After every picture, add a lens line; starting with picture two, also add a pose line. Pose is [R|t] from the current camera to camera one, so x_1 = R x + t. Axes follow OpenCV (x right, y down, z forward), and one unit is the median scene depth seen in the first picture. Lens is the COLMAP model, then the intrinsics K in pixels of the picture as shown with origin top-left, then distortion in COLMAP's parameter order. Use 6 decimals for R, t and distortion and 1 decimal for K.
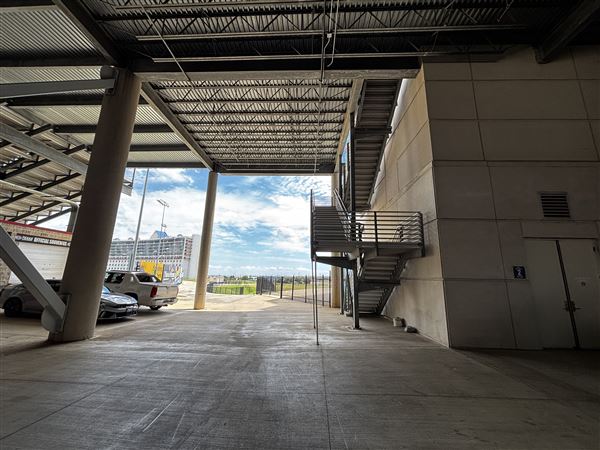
lens RADIAL K [[242.5, 0, 300.7], [0, 242.5, 222.7], [0, 0, 1]] dist [0.002711, -0.000603]
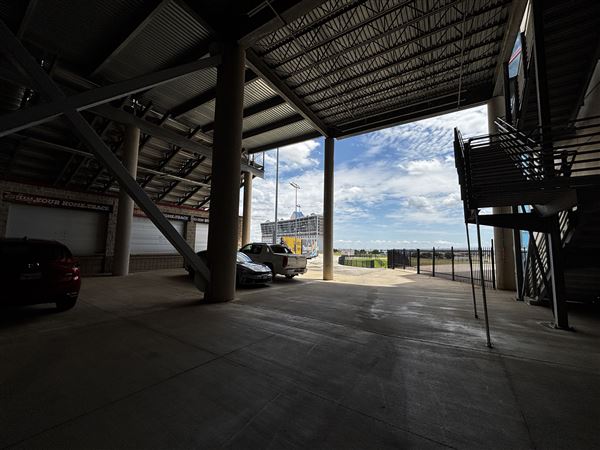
lens RADIAL K [[242.5, 0, 300.2], [0, 242.5, 226.4], [0, 0, 1]] dist [0.002711, -0.000603]
pose [[0.866460, -0.049420, -0.496795, -0.016347], [0.107853, 0.990120, 0.089613, 0.044170], [0.487457, -0.131227, 0.863229, 0.142383]]
